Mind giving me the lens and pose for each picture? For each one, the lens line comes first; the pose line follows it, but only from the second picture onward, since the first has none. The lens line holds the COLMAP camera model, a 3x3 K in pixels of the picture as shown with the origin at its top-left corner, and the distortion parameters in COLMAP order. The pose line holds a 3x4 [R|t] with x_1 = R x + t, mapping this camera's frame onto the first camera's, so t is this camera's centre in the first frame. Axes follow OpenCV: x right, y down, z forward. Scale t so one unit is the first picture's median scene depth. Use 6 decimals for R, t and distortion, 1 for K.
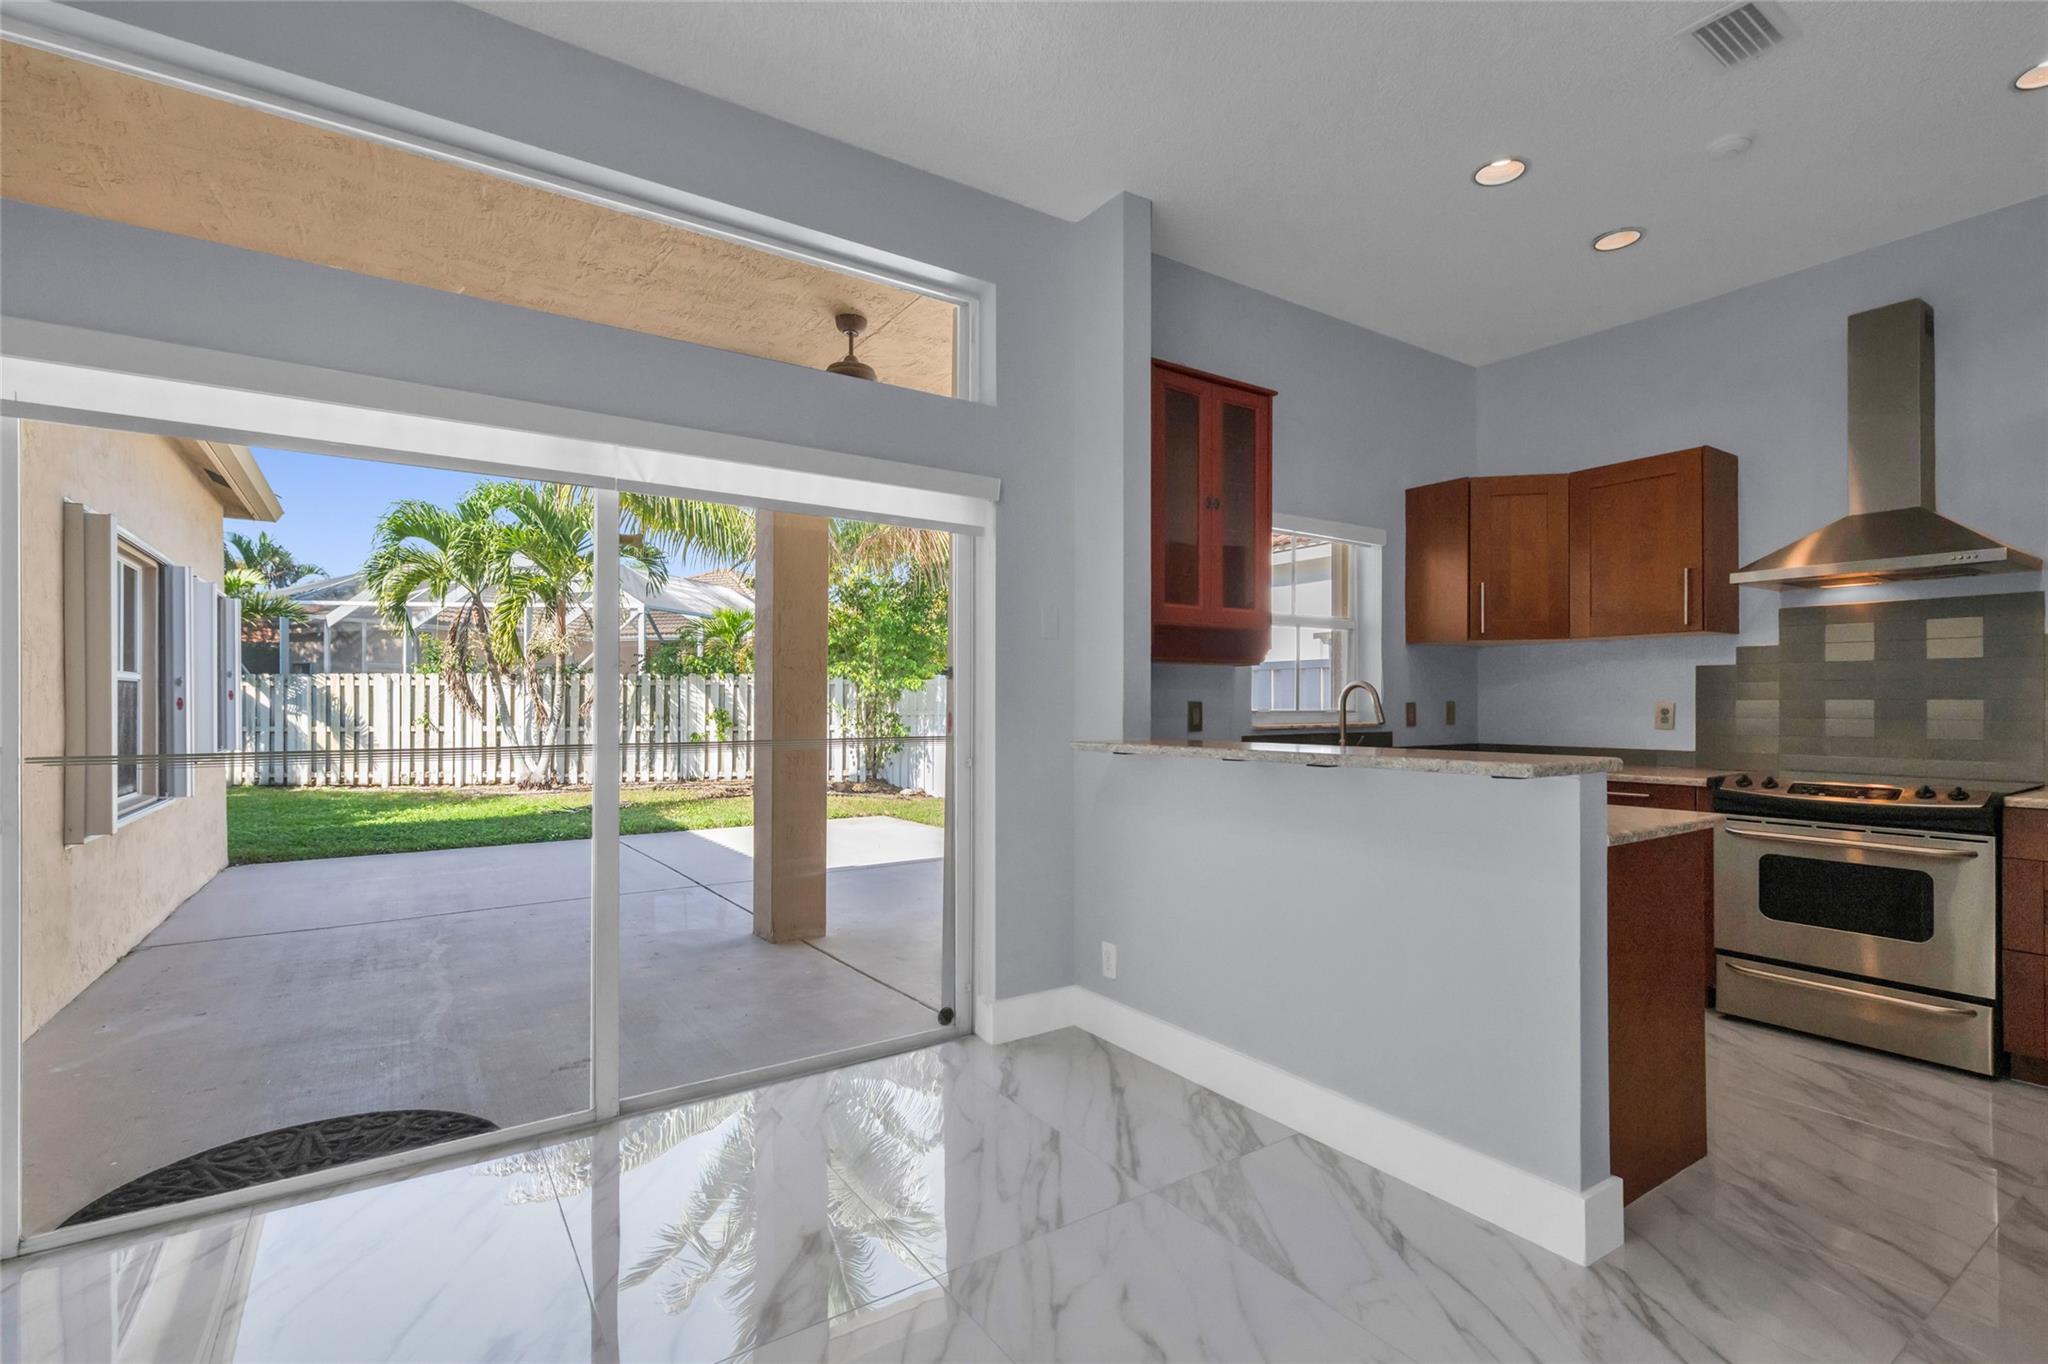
lens RADIAL K [[932.2, 0, 1035.4], [0, 932.2, 698.2], [0, 0, 1]] dist [0.002618, 0.000227]
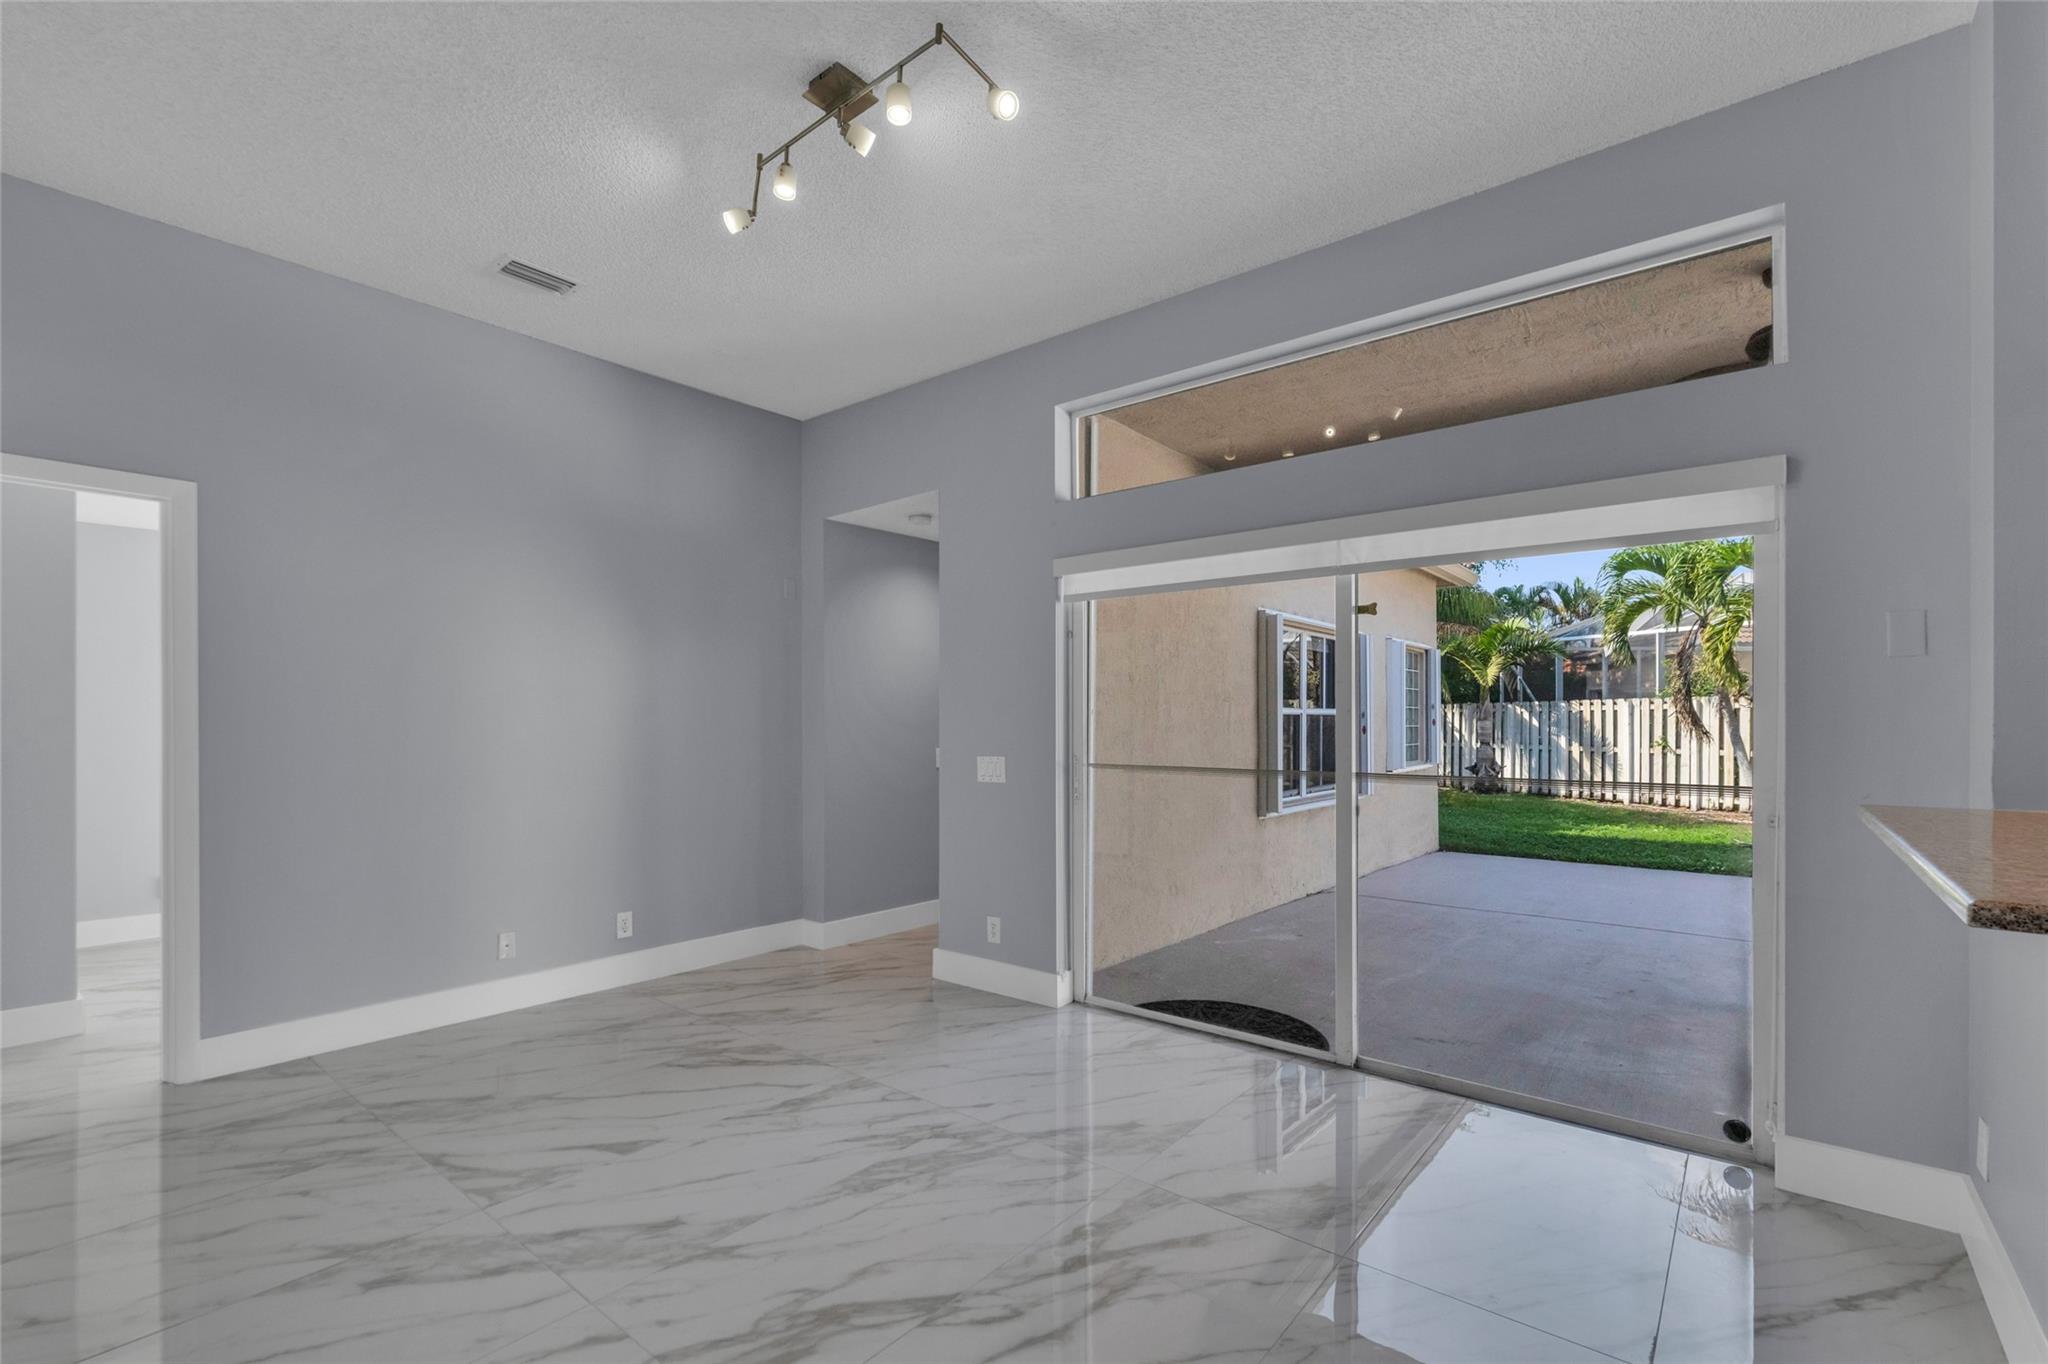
lens RADIAL K [[893.3, 0, 1020.3], [0, 893.3, 717.0], [0, 0, 1]] dist [-0.003490, -0.000601]
pose [[0.283668, -0.004999, -0.958909, 0.390704], [0.003427, 0.999985, -0.004199, -0.014786], [0.958916, -0.002095, 0.283681, 0.151934]]
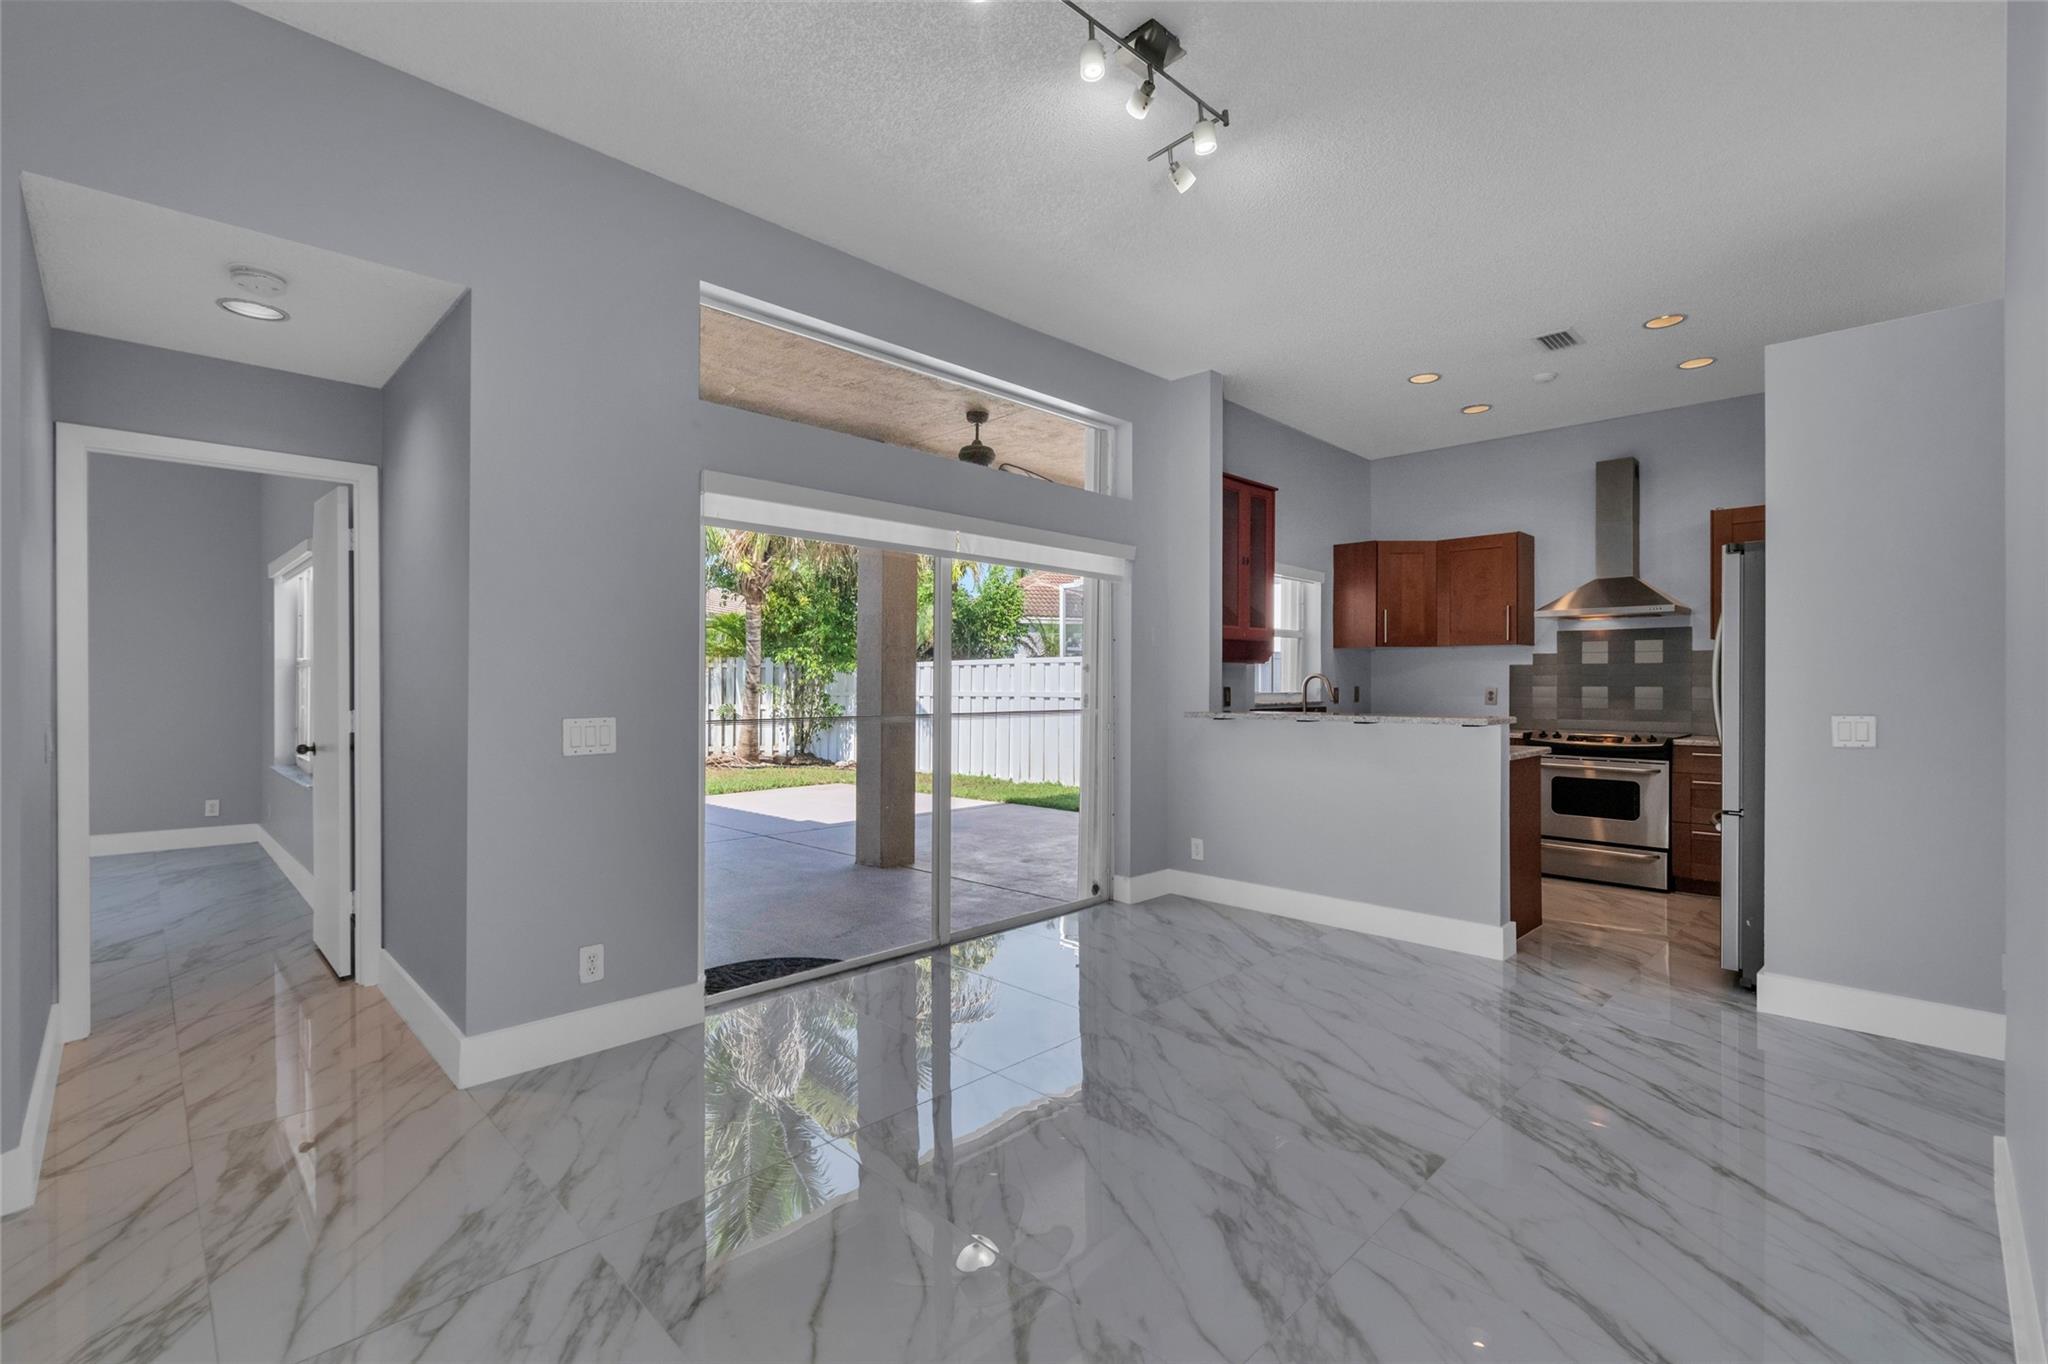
lens RADIAL K [[893.3, 0, 1031.1], [0, 893.3, 681.1], [0, 0, 1]] dist [-0.003490, -0.000601]
pose [[0.982992, 0.003491, 0.183614, -0.392258], [-0.003670, 0.999993, 0.000636, -0.005164], [-0.183611, -0.001299, 0.982998, -0.365825]]
